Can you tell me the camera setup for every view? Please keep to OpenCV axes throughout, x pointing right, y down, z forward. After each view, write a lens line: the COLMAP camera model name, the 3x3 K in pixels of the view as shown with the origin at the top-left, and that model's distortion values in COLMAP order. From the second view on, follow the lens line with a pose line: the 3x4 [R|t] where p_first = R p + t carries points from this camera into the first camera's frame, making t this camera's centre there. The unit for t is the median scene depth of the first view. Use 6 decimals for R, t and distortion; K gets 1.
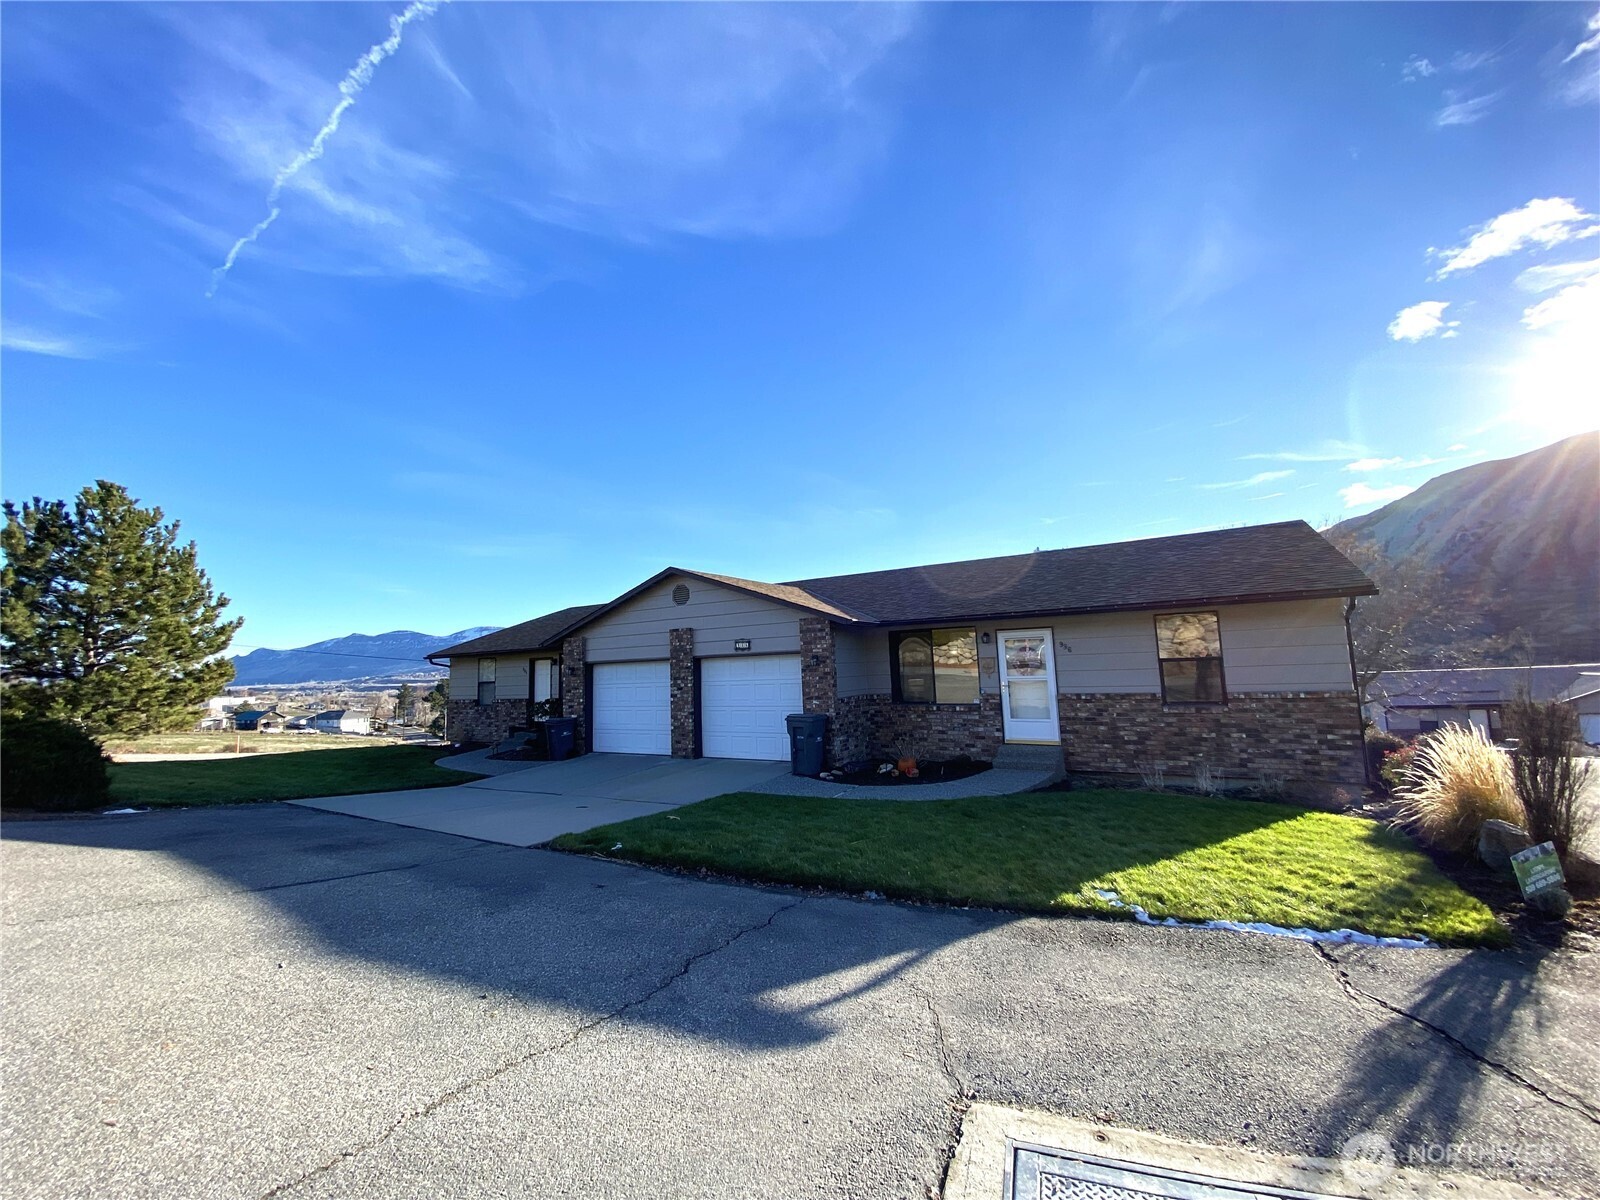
lens RADIAL K [[643.8, 0, 814.5], [0, 643.8, 601.4], [0, 0, 1]] dist [0.000440, -0.012303]
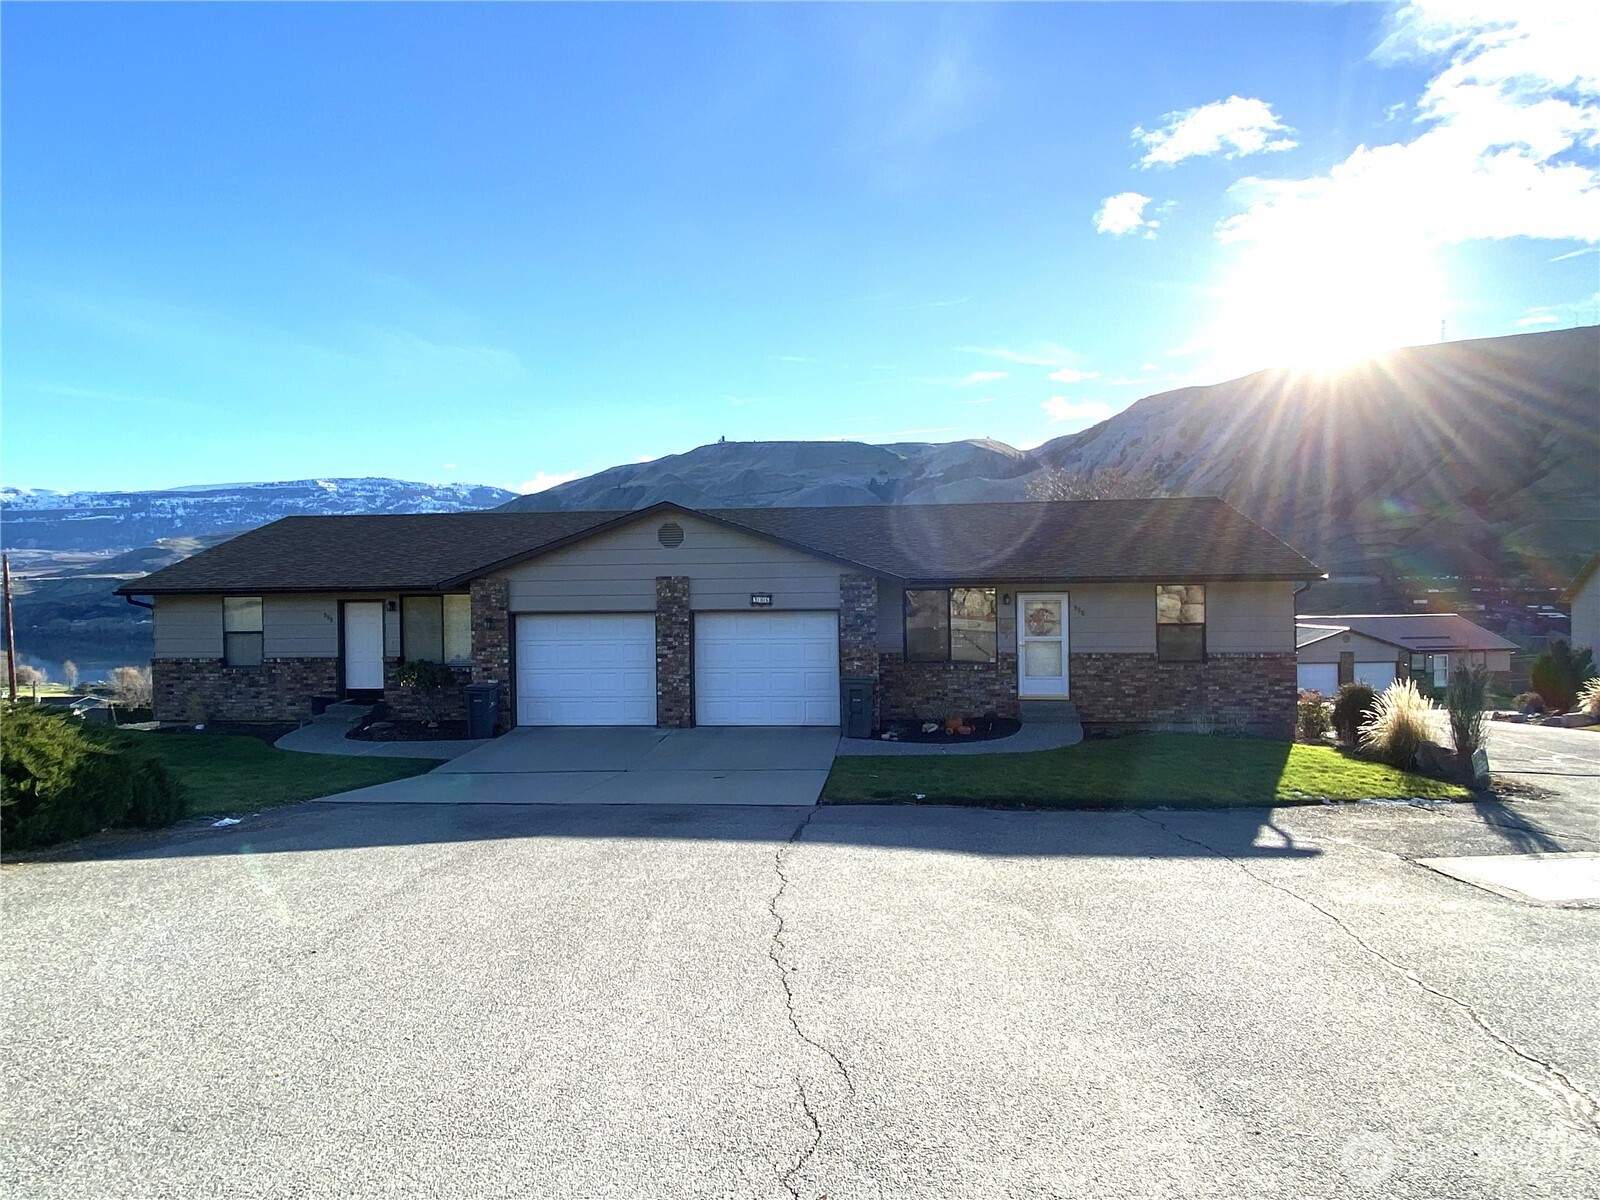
lens RADIAL K [[932.9, 0, 798.0], [0, 932.9, 562.6], [0, 0, 1]] dist [-0.005020, -0.000742]
pose [[0.899083, 0.035599, 0.436328, -0.691203], [-0.064659, 0.996555, 0.051928, -0.058074], [-0.432977, -0.074900, 0.898288, -0.193991]]
